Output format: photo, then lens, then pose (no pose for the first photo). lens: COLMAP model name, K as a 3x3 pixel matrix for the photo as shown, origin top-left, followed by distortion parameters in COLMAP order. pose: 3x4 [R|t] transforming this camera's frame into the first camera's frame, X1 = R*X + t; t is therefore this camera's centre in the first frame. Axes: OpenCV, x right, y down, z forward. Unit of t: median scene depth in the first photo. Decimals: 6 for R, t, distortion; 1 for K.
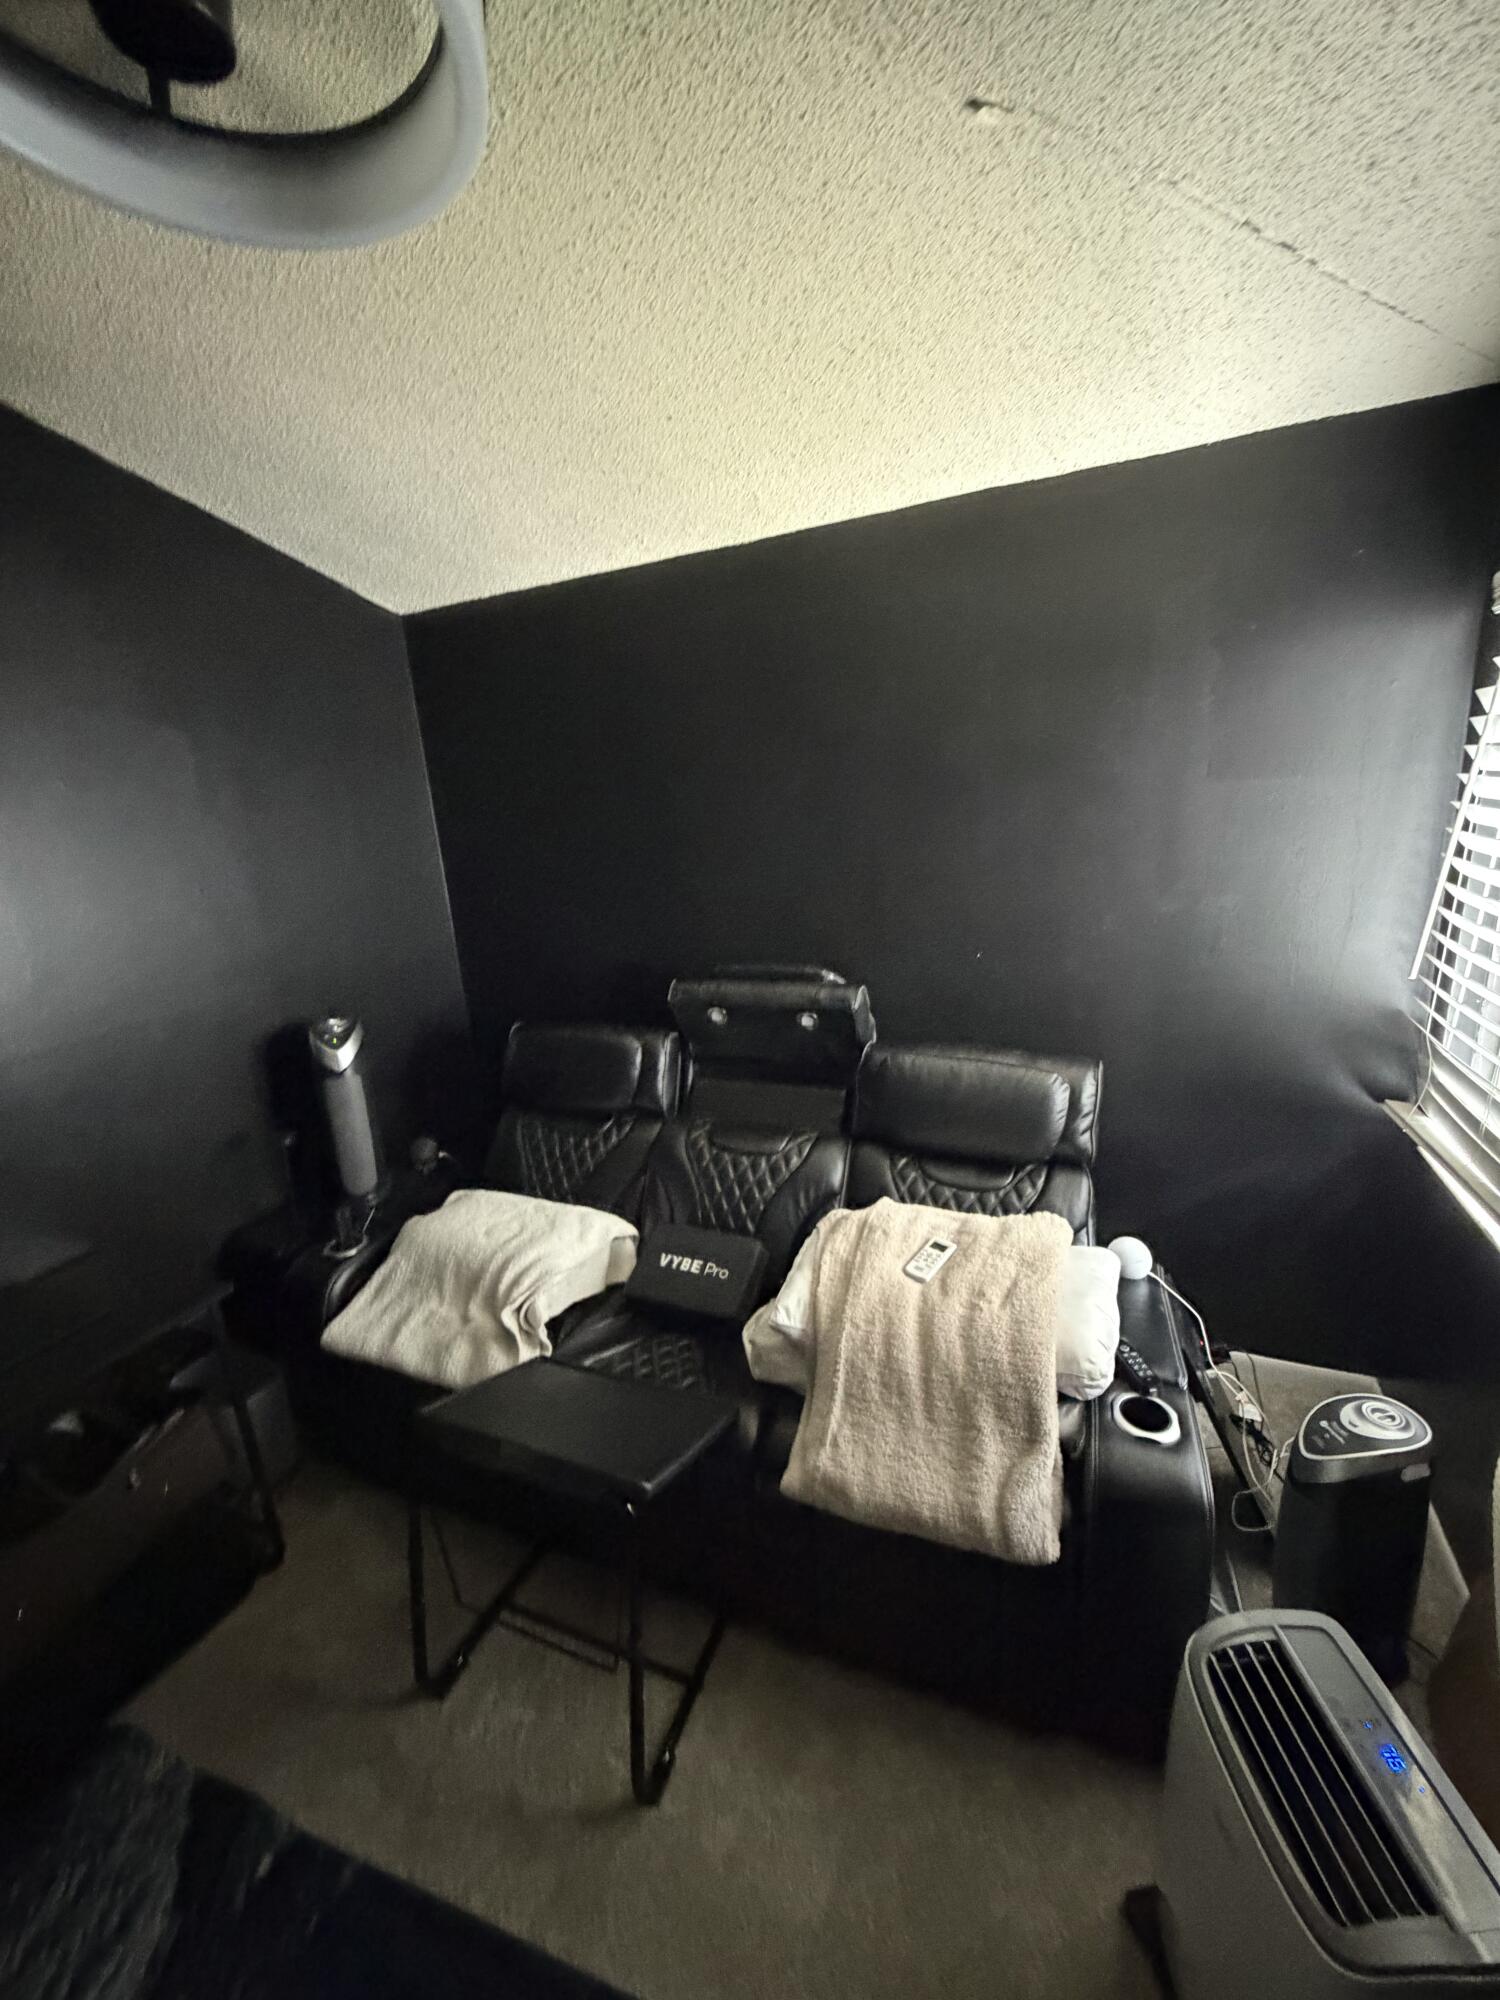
lens RADIAL K [[818.1, 0, 747.9], [0, 818.1, 981.4], [0, 0, 1]] dist [0.000158, -0.000071]
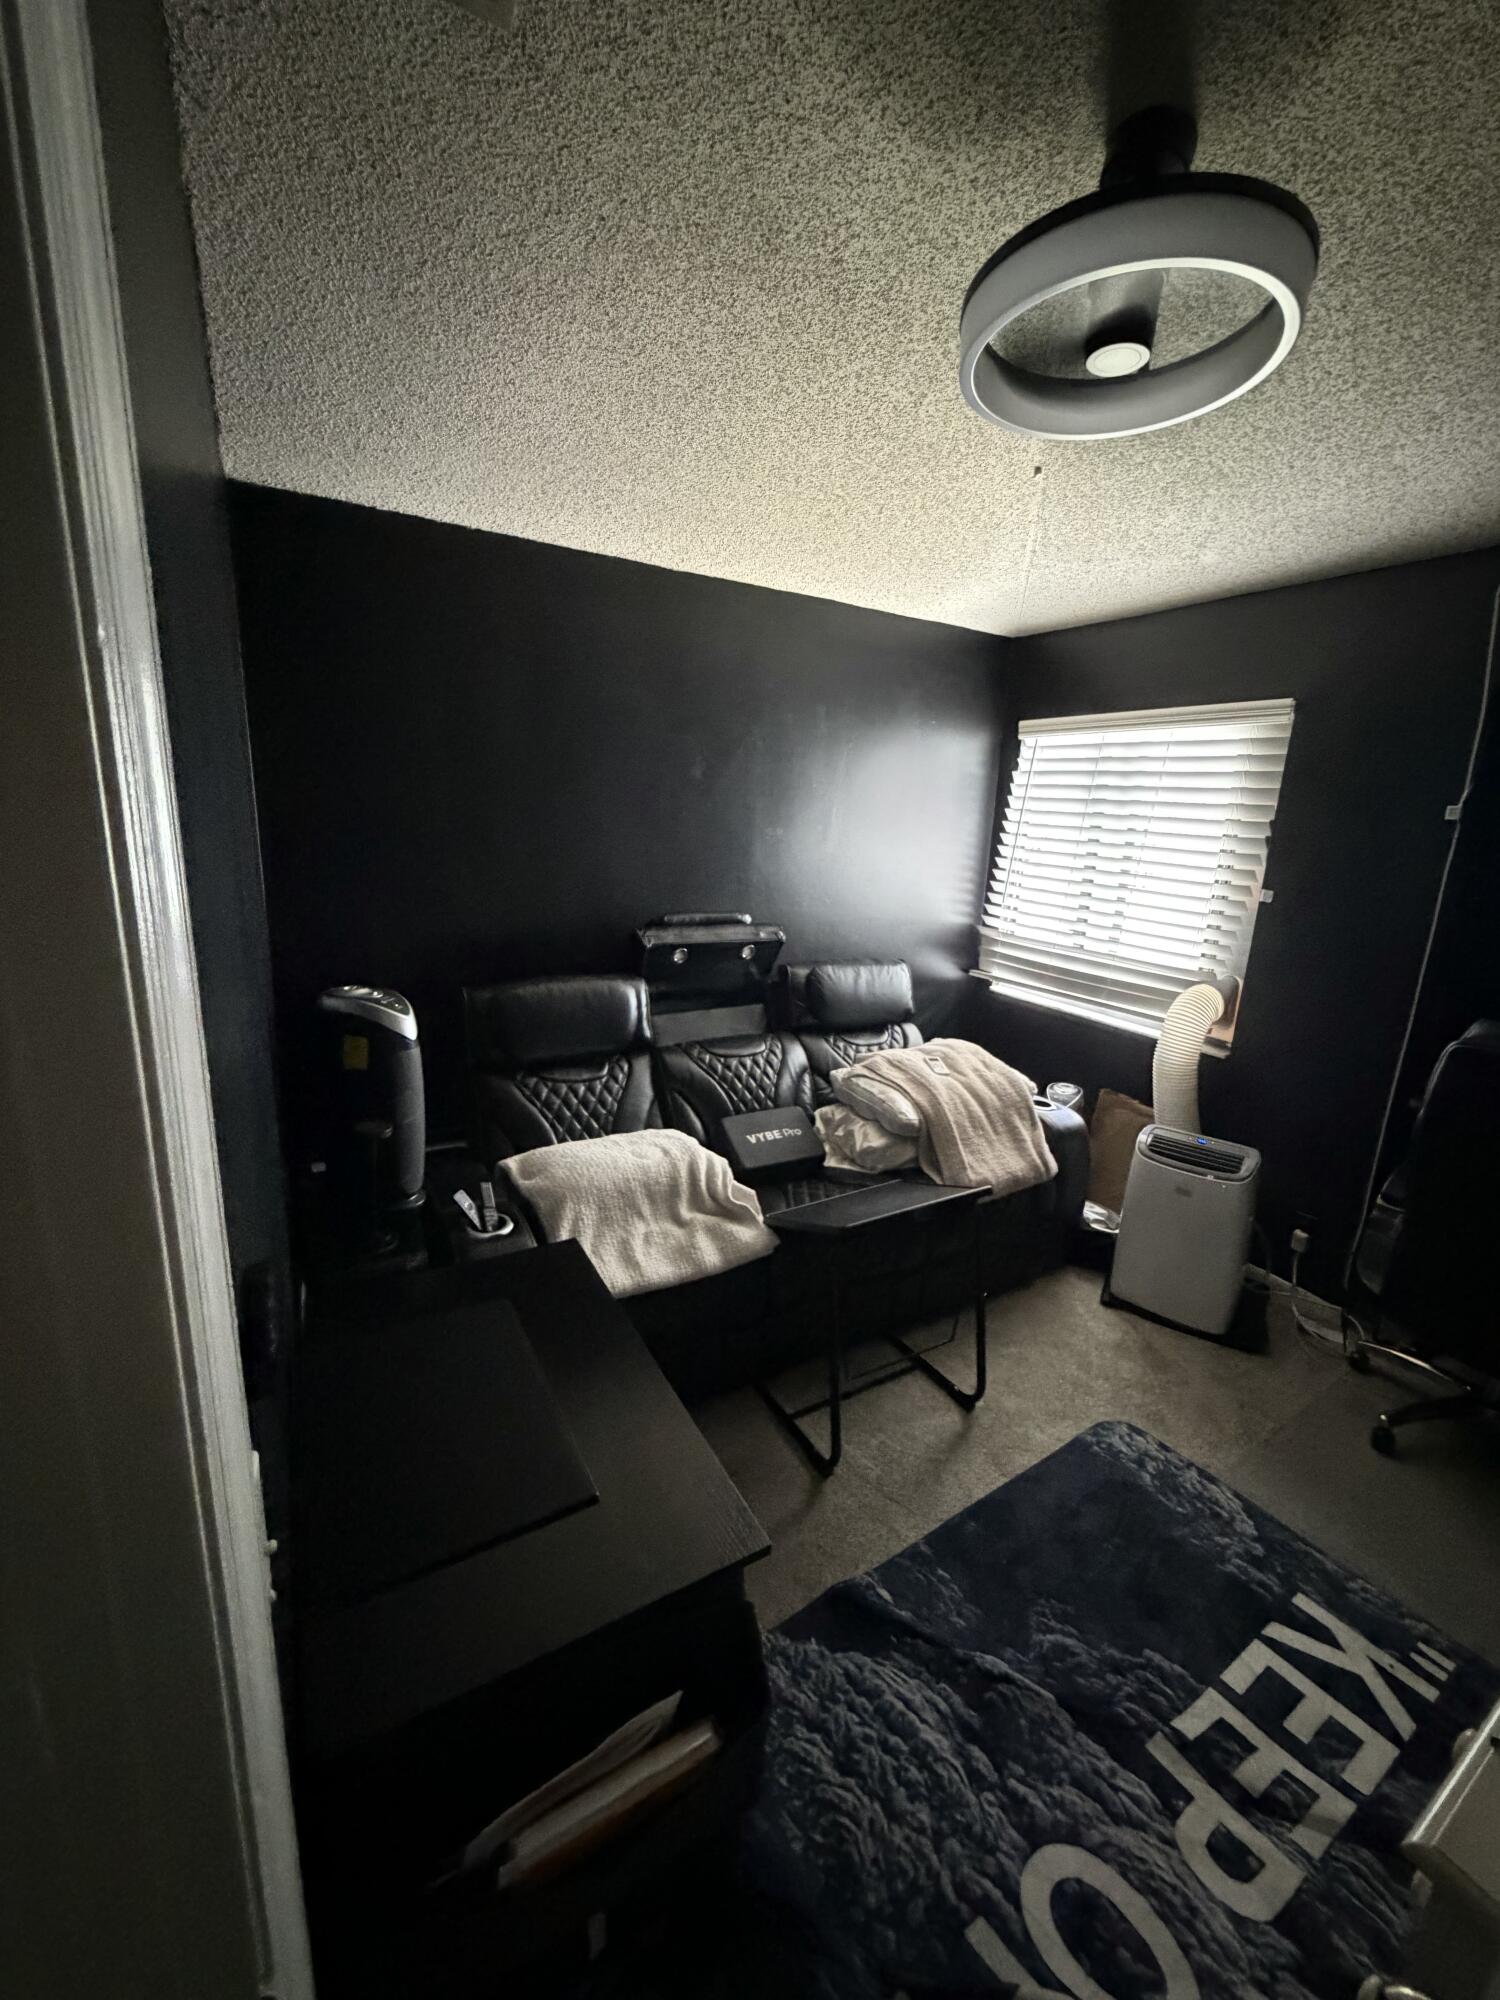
lens RADIAL K [[803.1, 0, 750.0], [0, 803.1, 1000.0], [0, 0, 1]] dist [0.001509, 0.000041]
pose [[0.581940, -0.090510, 0.808179, -1.100429], [0.103776, 0.993928, 0.036588, 0.085130], [-0.806583, 0.062578, 0.587799, 0.271408]]
